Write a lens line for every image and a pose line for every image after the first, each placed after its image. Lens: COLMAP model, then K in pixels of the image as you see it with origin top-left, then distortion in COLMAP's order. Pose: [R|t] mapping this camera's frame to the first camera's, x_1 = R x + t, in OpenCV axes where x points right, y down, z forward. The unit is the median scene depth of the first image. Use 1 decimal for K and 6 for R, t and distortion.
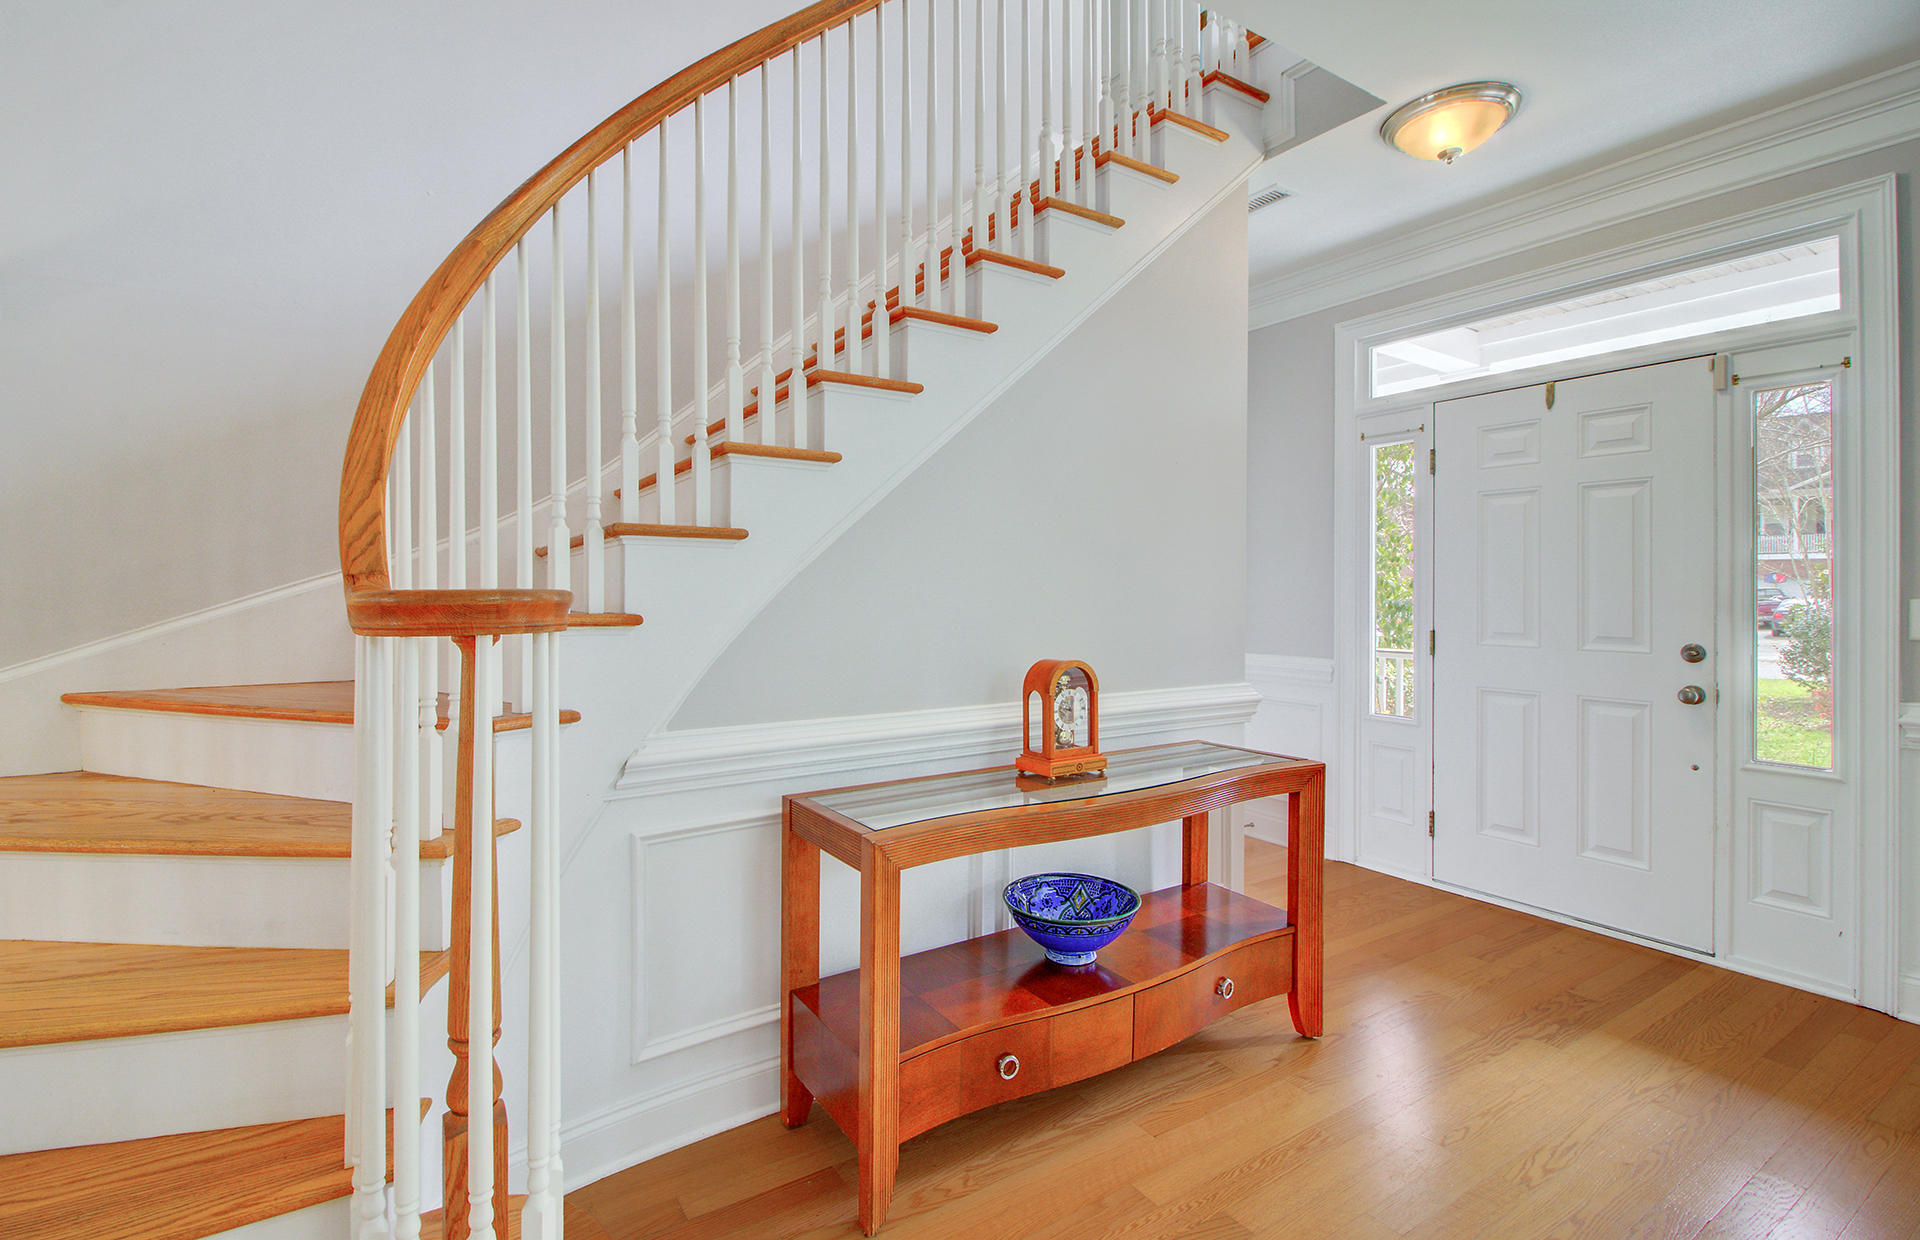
lens RADIAL K [[893.8, 0, 973.5], [0, 893.8, 587.8], [0, 0, 1]] dist [-0.003460, -0.004682]
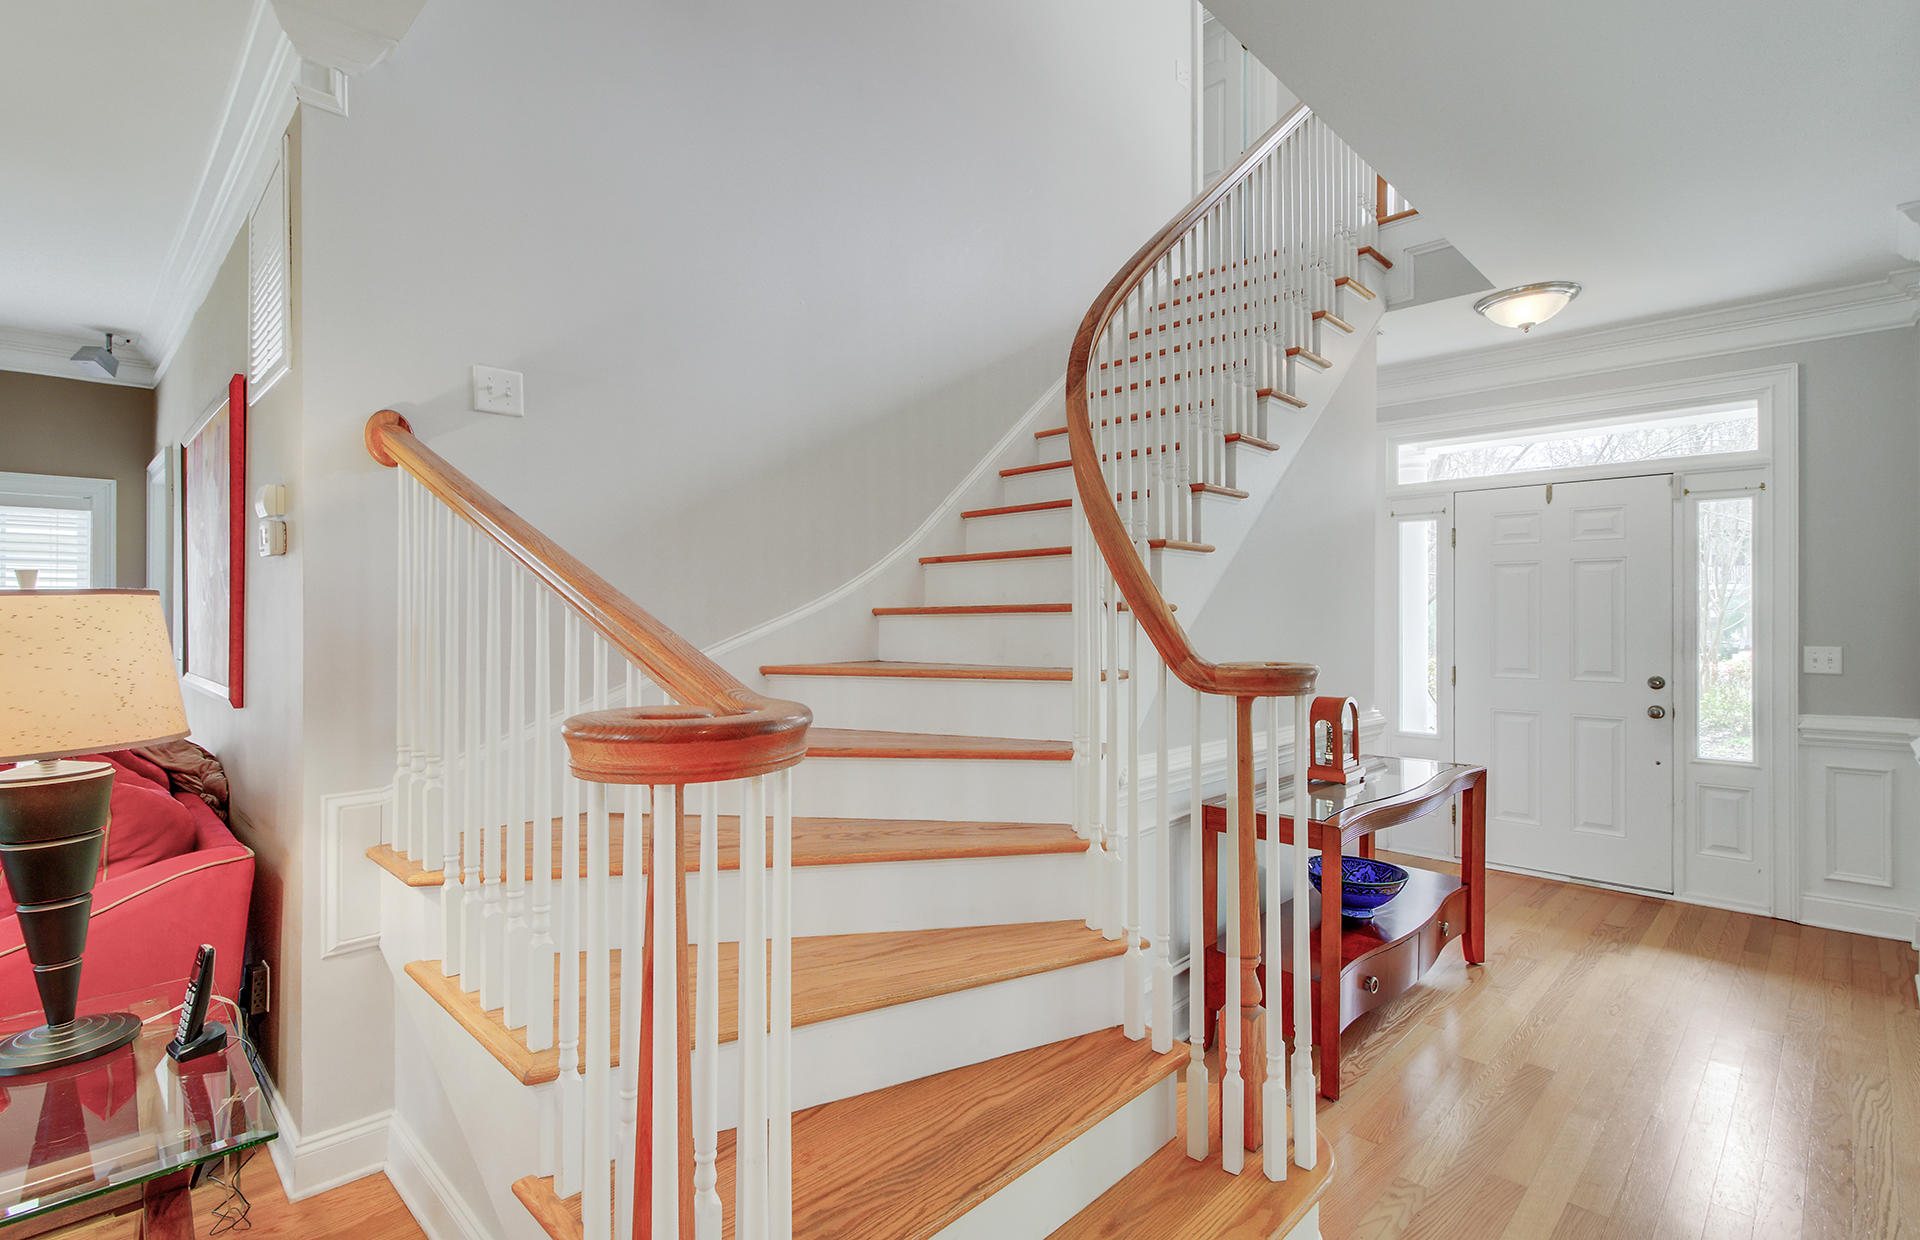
lens RADIAL K [[893.8, 0, 965.3], [0, 893.8, 616.6], [0, 0, 1]] dist [-0.003460, -0.004682]
pose [[0.978842, 0.000886, 0.204616, -0.615860], [-0.001682, 0.999992, 0.003716, -0.039148], [-0.204611, -0.003982, 0.978835, -0.180804]]
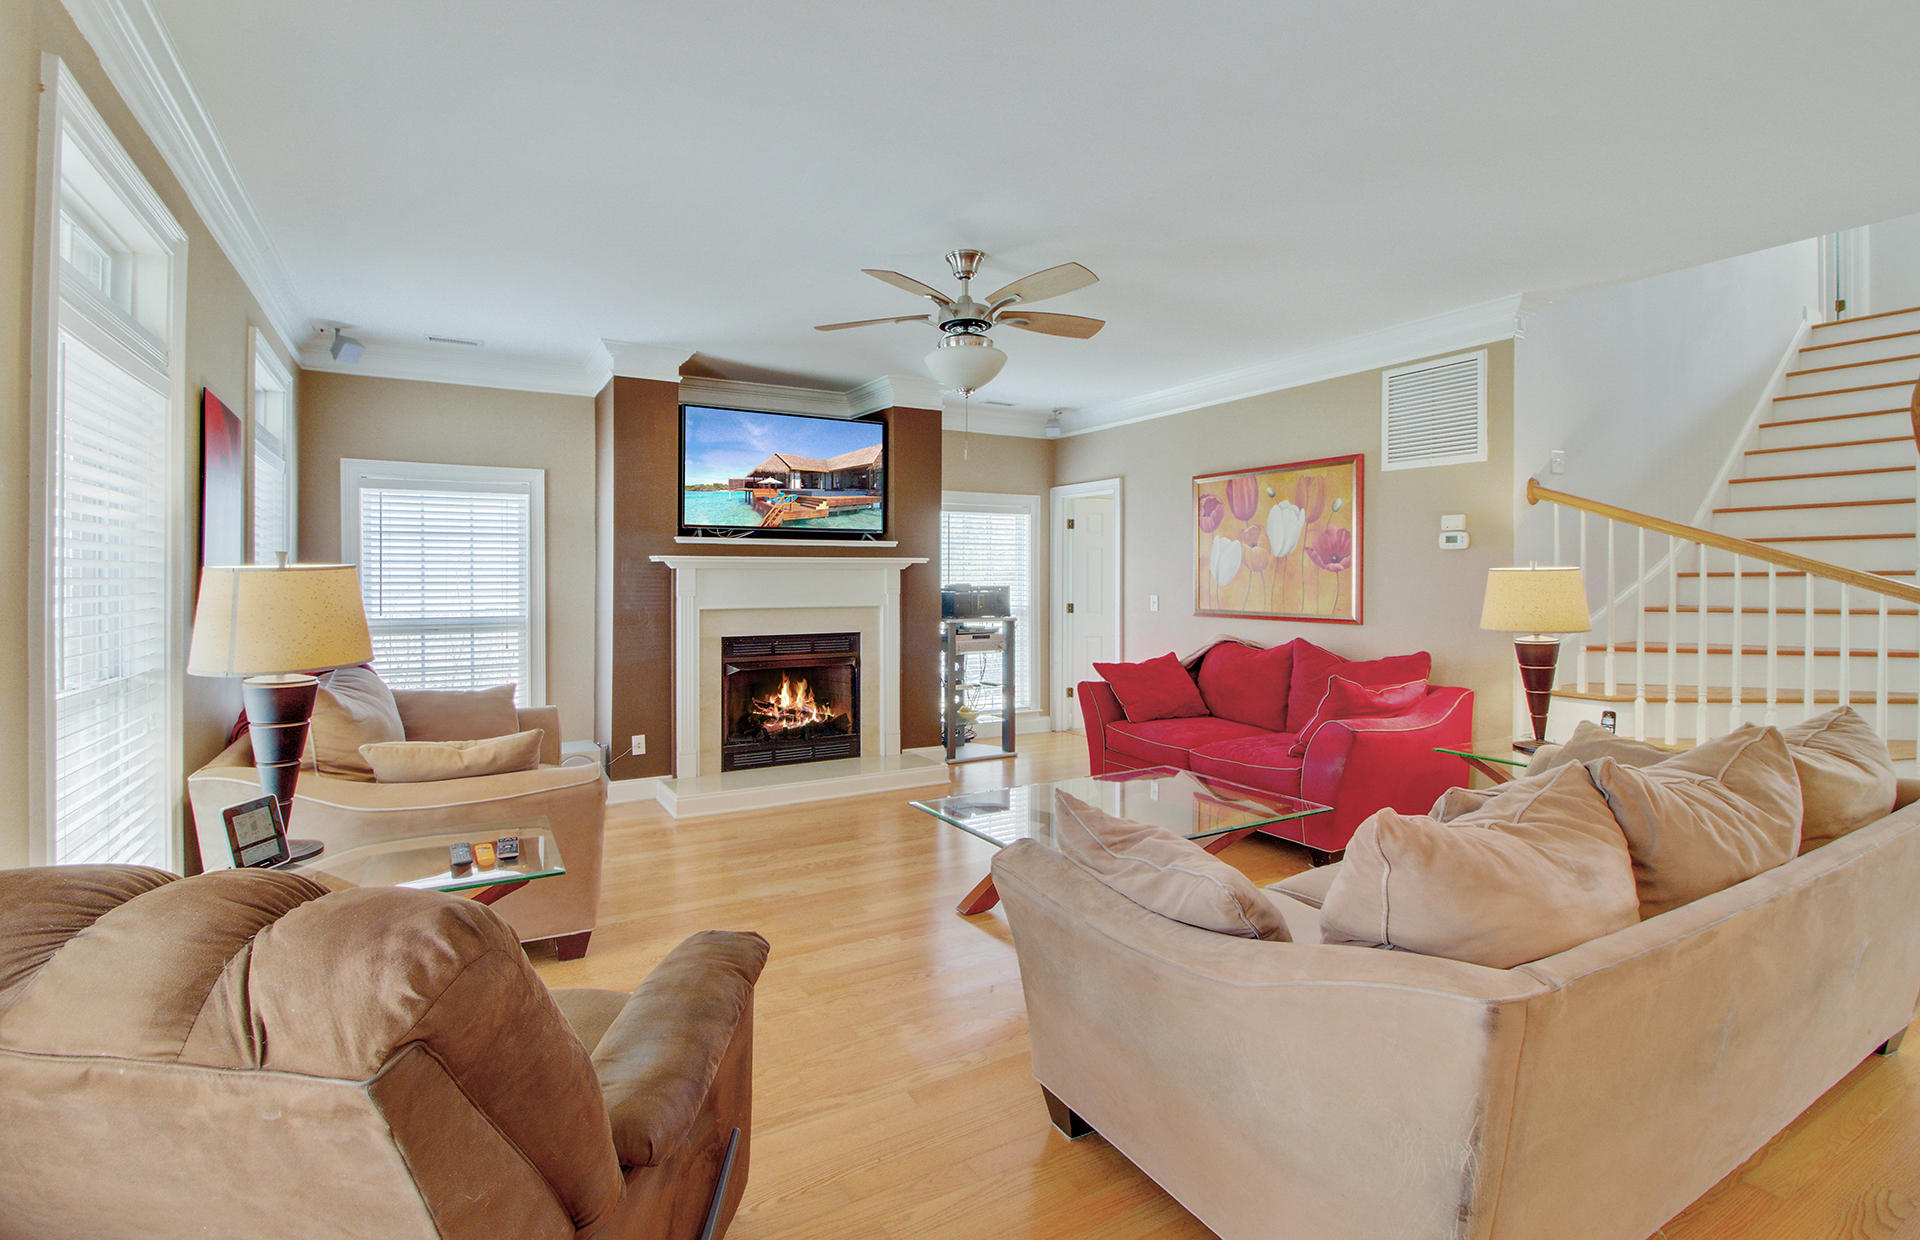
lens RADIAL K [[893.8, 0, 919.8], [0, 893.8, 579.6], [0, 0, 1]] dist [-0.003460, -0.004682]
pose [[0.996324, 0.000857, -0.085661, -1.962857], [-0.000148, 0.999966, 0.008287, -0.047038], [0.085665, -0.008244, 0.996290, -1.053229]]
